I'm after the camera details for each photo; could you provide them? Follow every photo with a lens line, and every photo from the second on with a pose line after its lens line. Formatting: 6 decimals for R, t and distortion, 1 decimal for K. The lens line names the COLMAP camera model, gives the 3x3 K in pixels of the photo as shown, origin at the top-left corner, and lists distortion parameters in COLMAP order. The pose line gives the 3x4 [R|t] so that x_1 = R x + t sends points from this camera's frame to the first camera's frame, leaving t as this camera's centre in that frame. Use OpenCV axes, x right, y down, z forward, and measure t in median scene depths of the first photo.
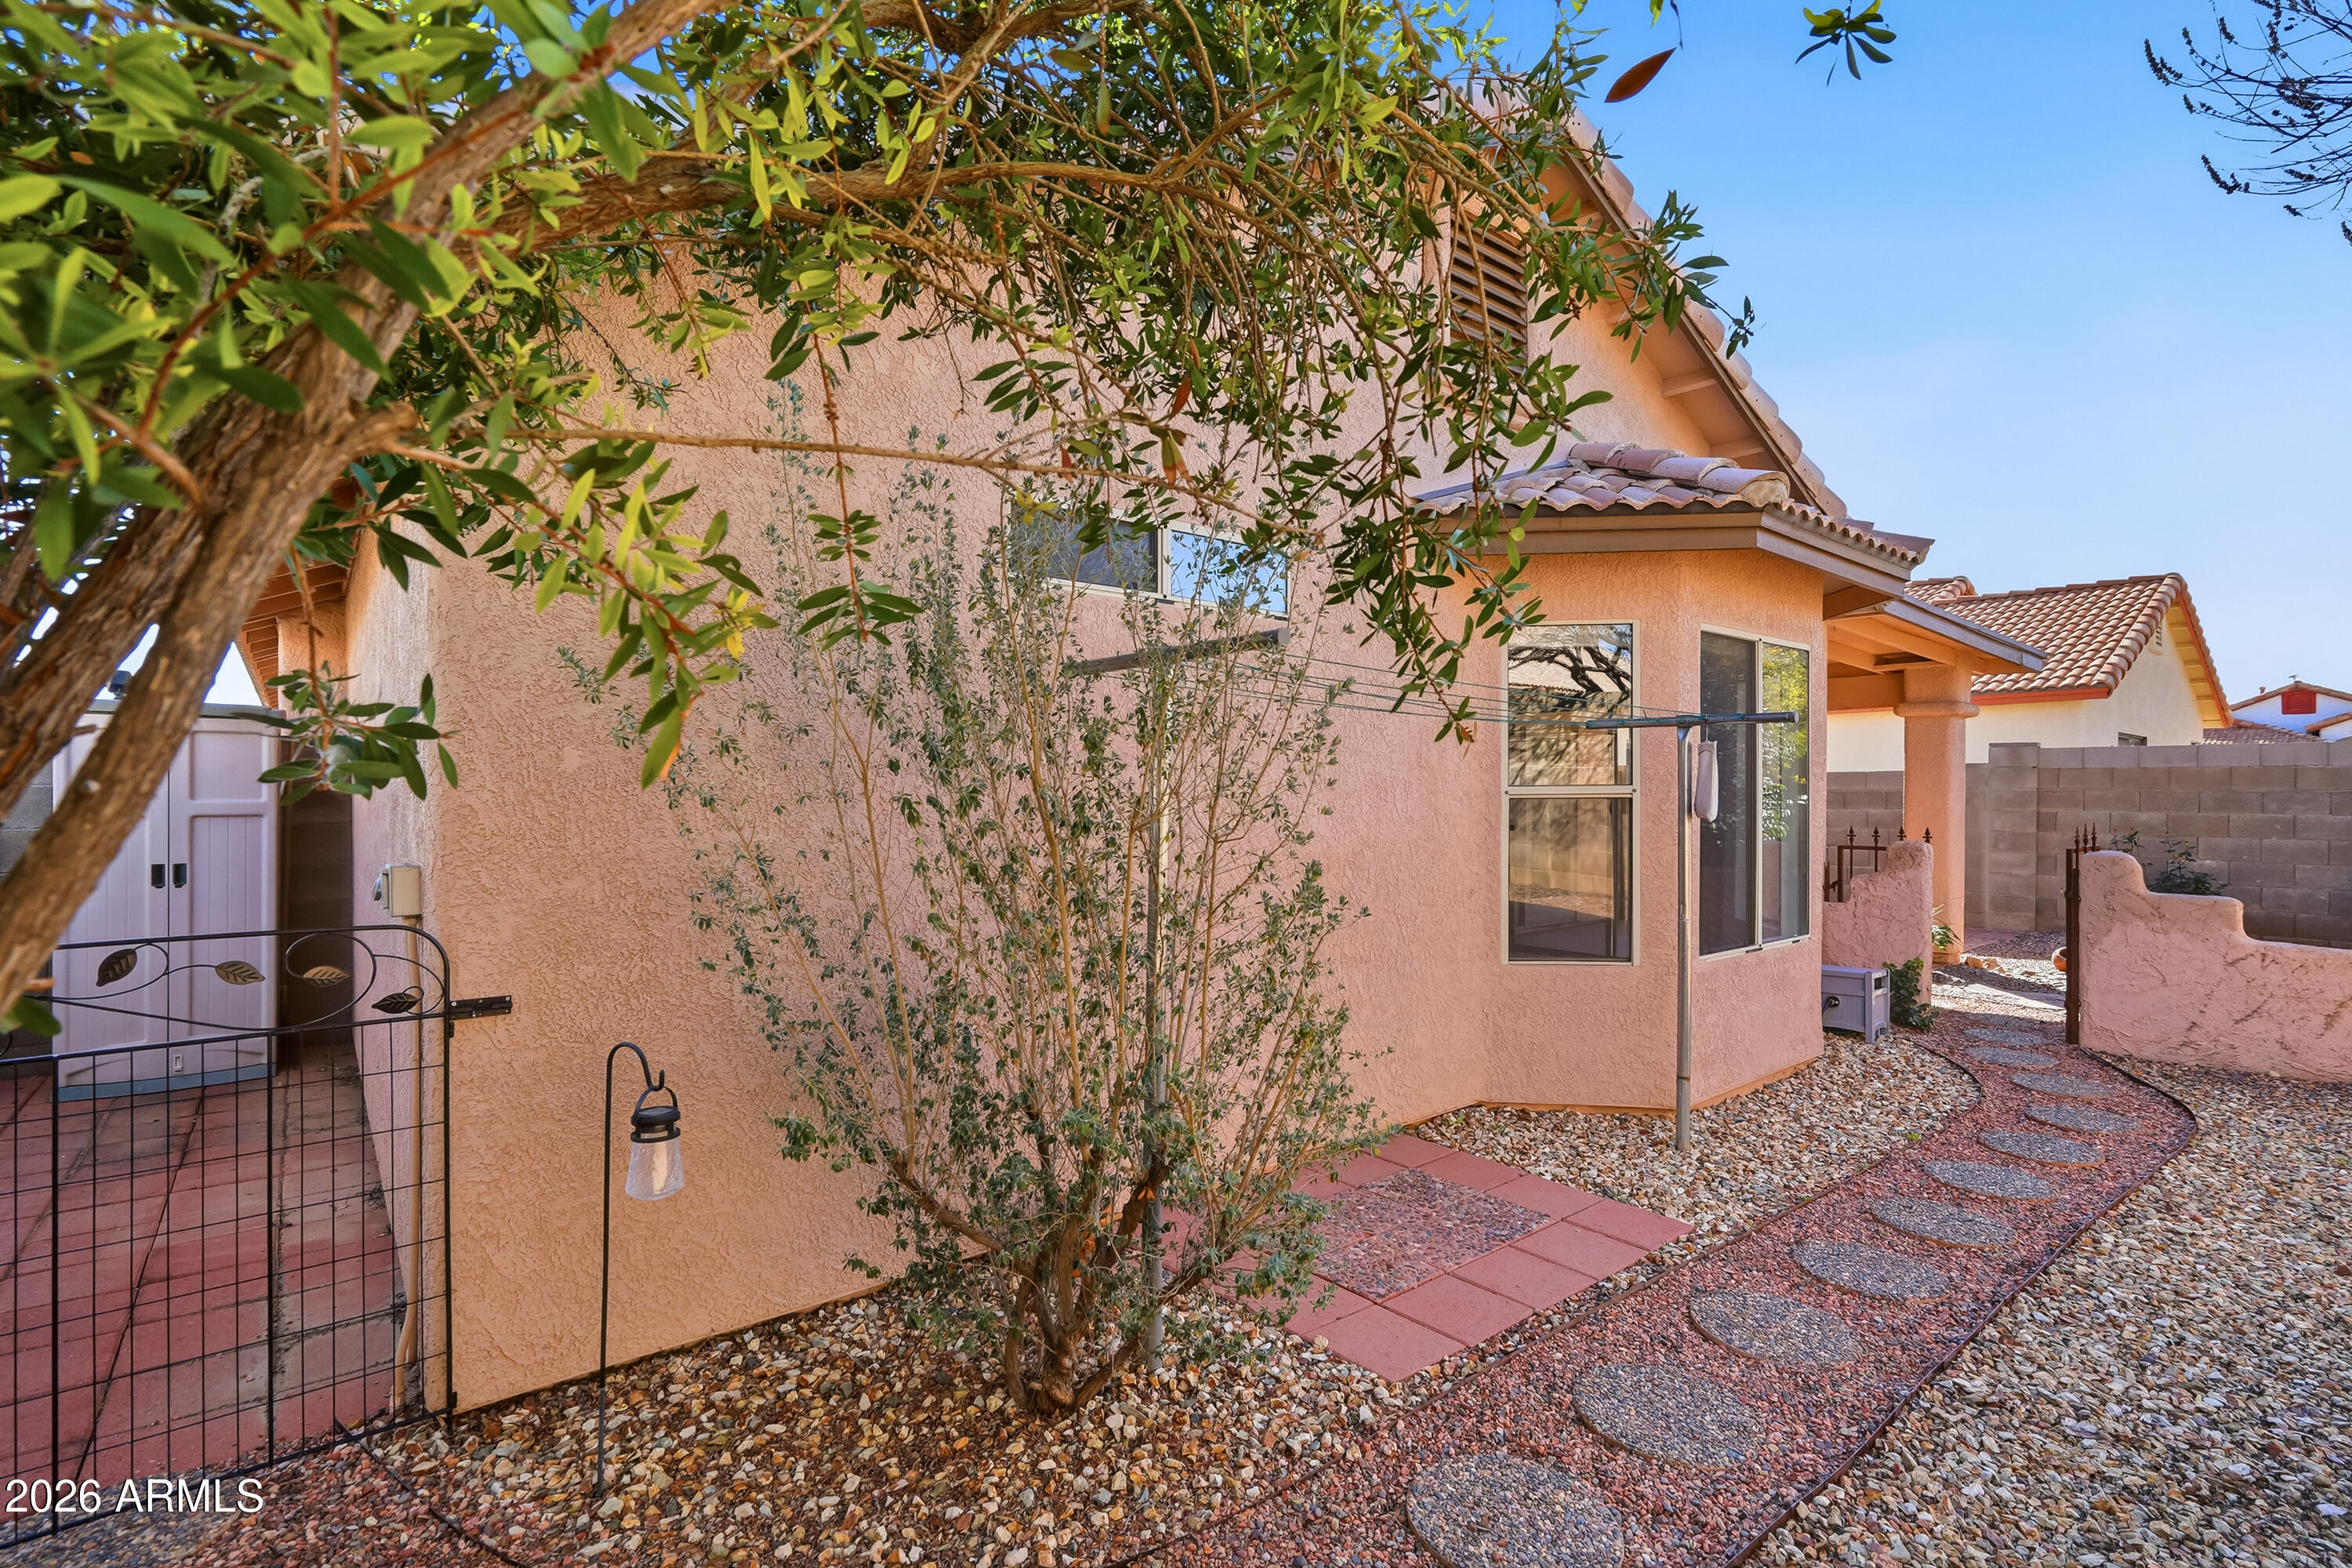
lens RADIAL K [[1085.6, 0, 1192.1], [0, 1085.6, 794.2], [0, 0, 1]] dist [-0.008234, 0.004512]
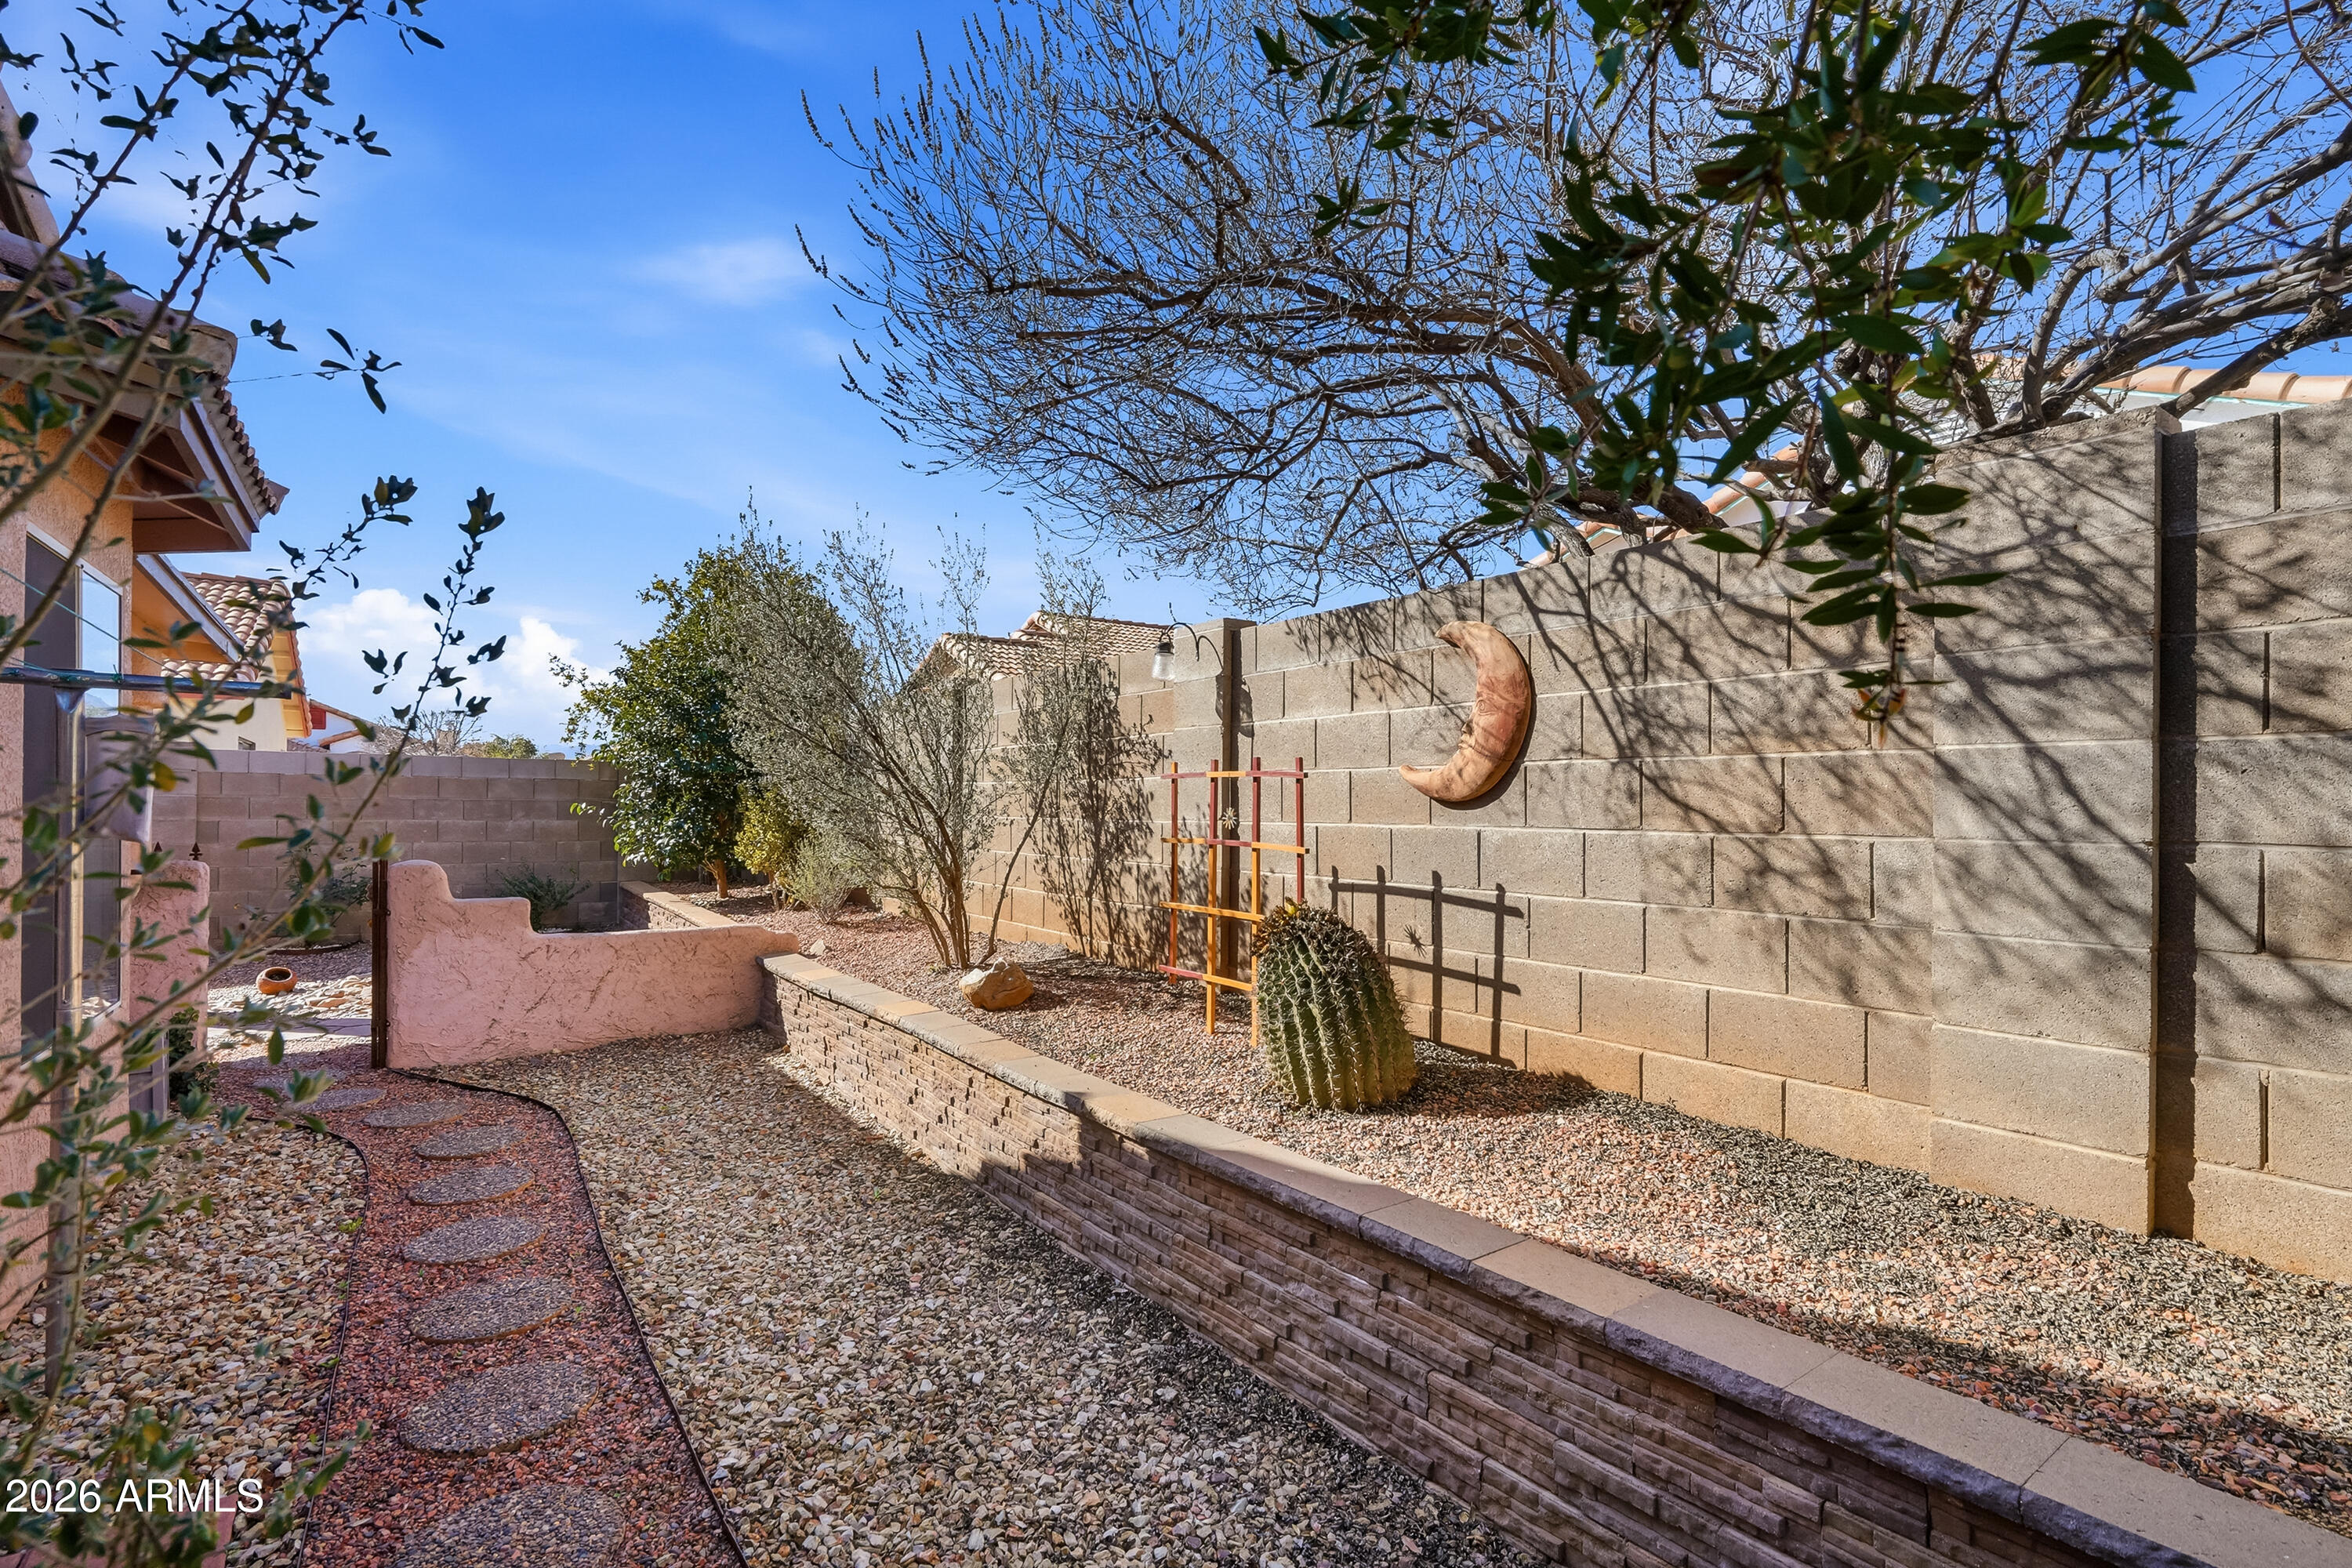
lens RADIAL K [[1085.6, 0, 1185.0], [0, 1085.6, 805.6], [0, 0, 1]] dist [-0.008234, 0.004512]
pose [[0.080967, 0.003700, 0.996710, -0.091576], [-0.008426, 0.999960, -0.003027, 0.002054], [-0.996681, -0.008154, 0.080995, 0.348001]]
